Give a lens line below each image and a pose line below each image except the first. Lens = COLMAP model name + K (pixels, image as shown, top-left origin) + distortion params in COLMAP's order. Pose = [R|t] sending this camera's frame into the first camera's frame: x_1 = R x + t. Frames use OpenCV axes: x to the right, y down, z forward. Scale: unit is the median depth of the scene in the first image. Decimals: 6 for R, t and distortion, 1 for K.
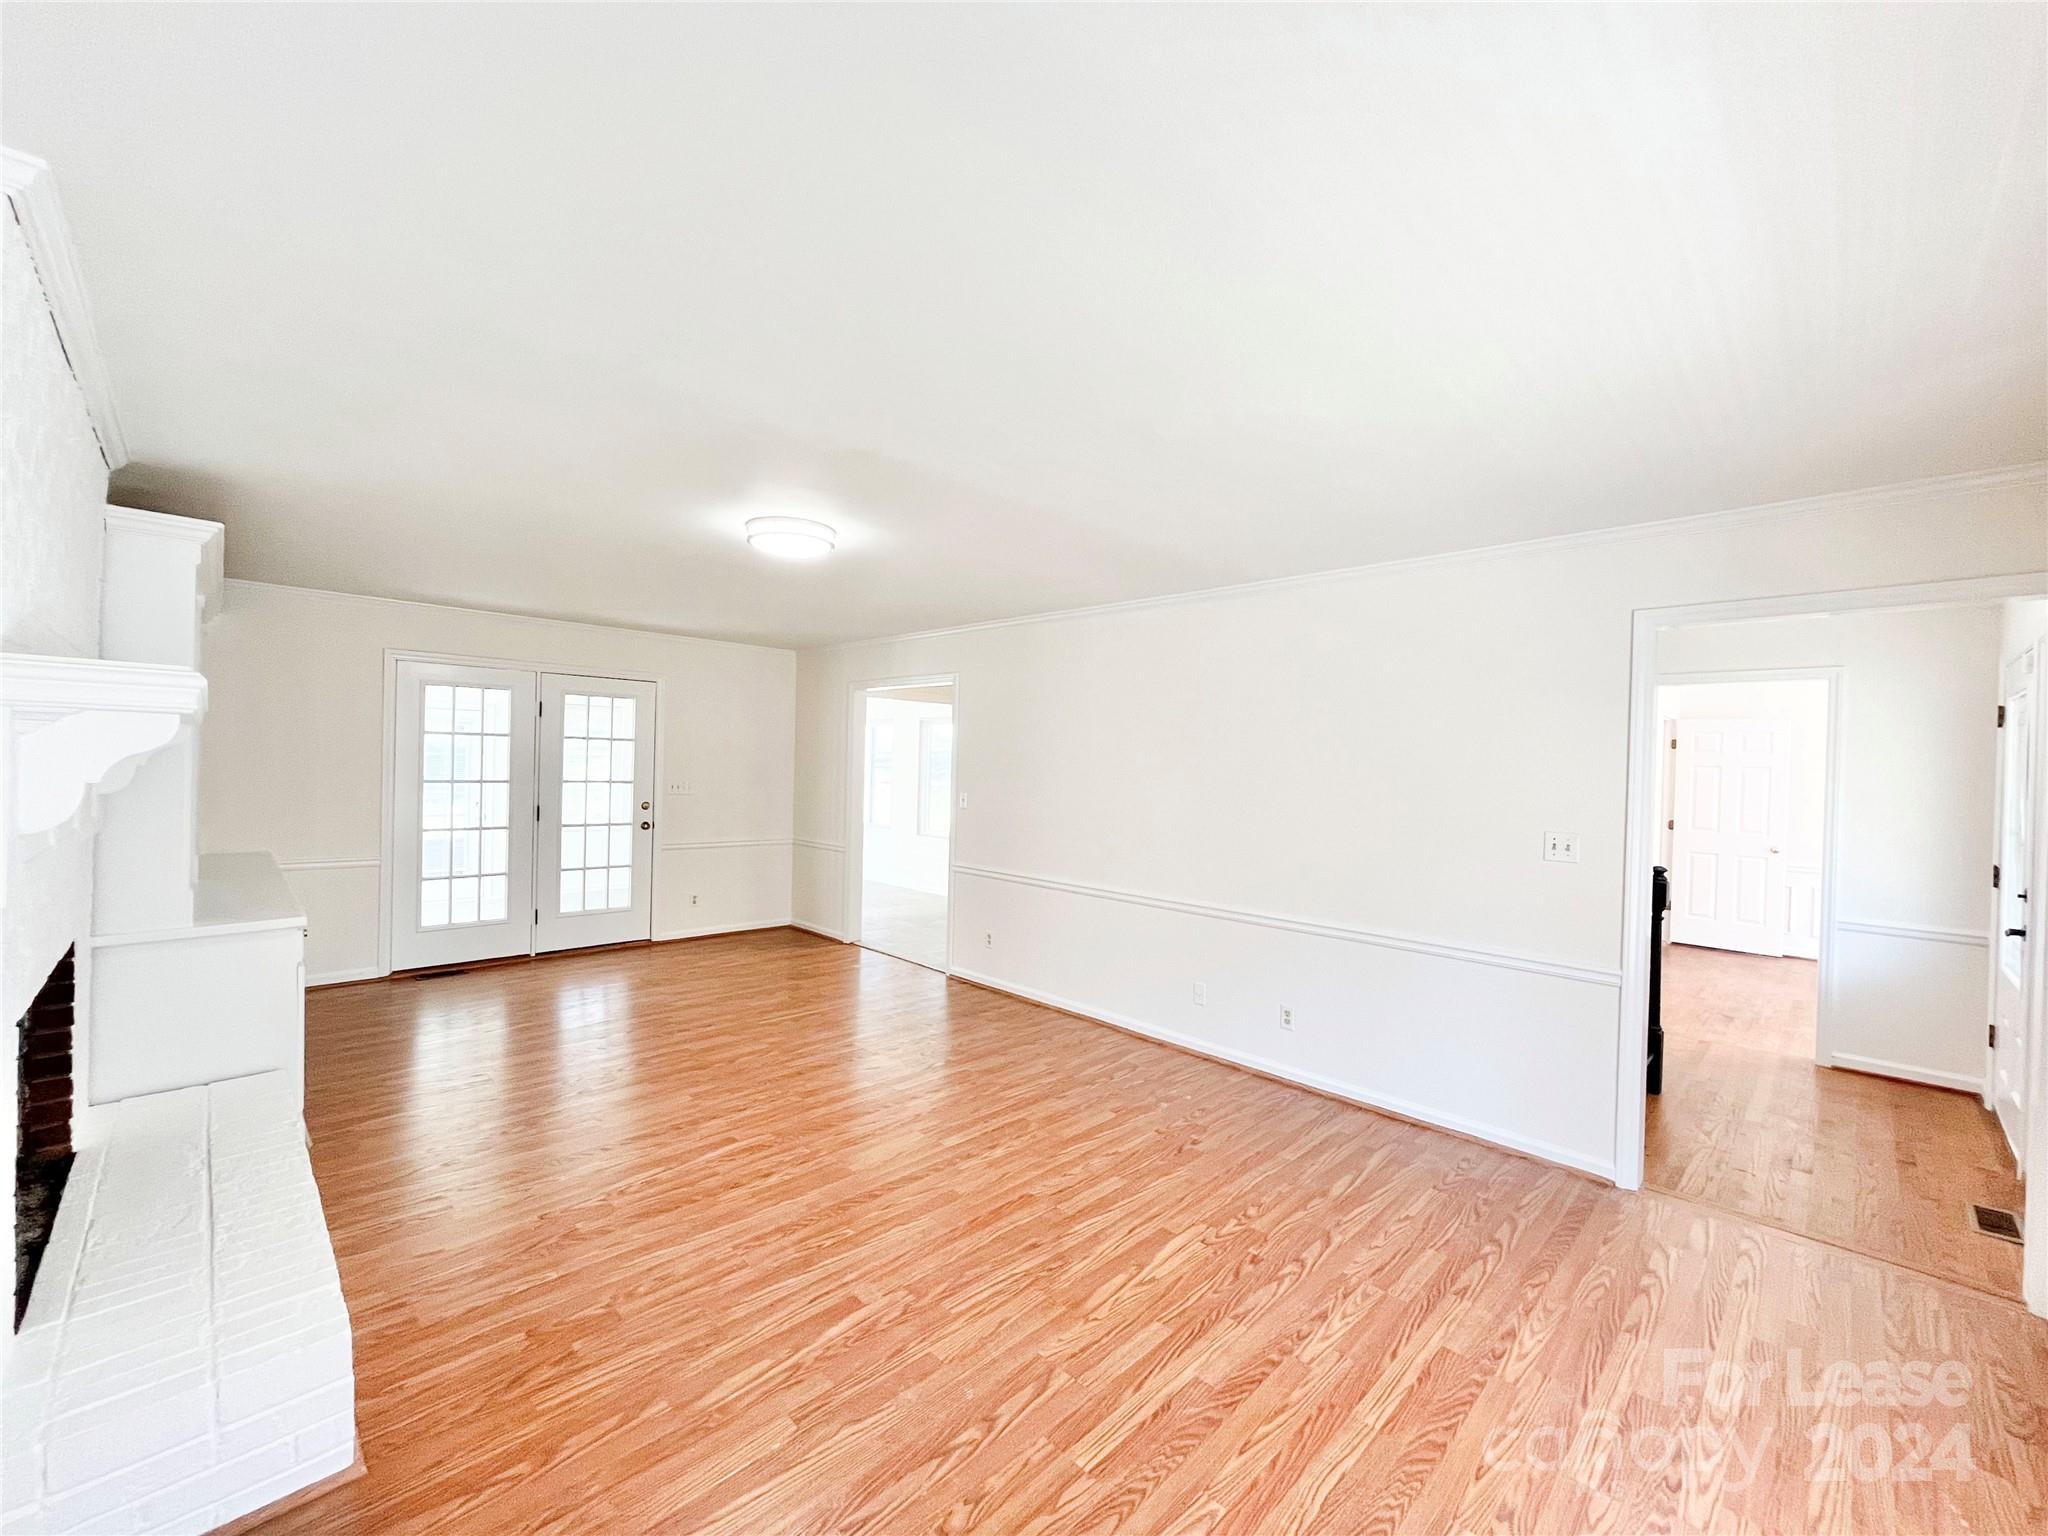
lens RADIAL K [[827.8, 0, 1018.1], [0, 827.8, 768.8], [0, 0, 1]] dist [-0.003361, 0.000107]
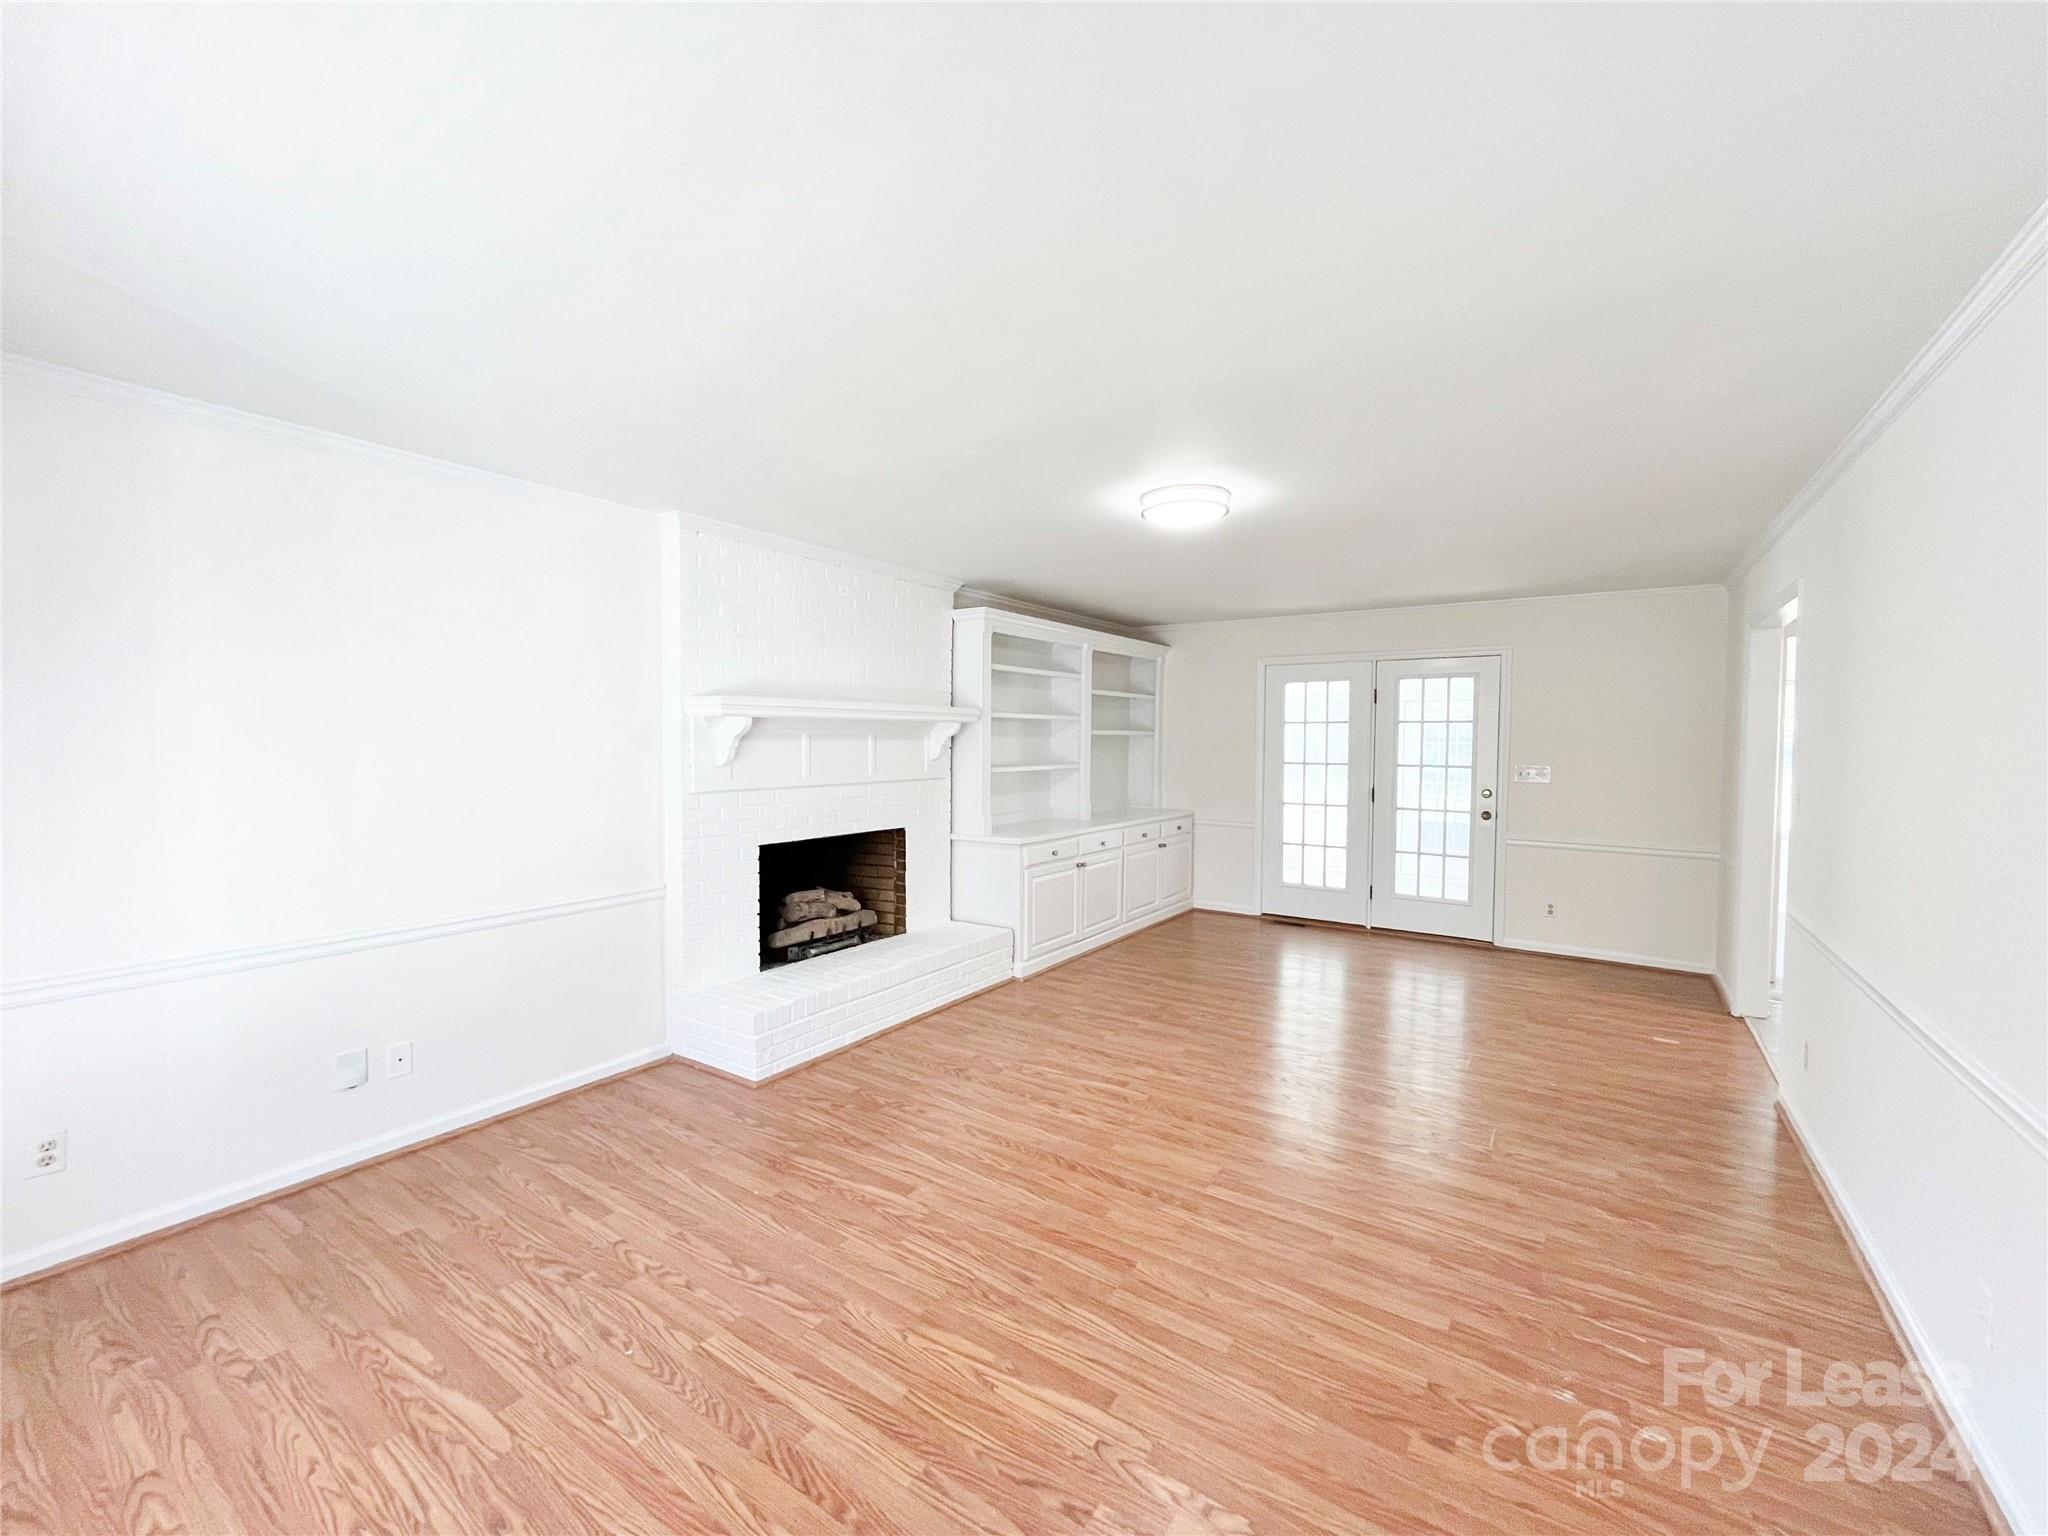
lens RADIAL K [[827.8, 0, 1018.1], [0, 827.8, 768.8], [0, 0, 1]] dist [-0.003361, 0.000107]
pose [[0.187389, 0.011440, -0.982219, 0.781658], [-0.007422, 0.999920, 0.010230, 0.027560], [0.982258, 0.005373, 0.187459, 0.744587]]
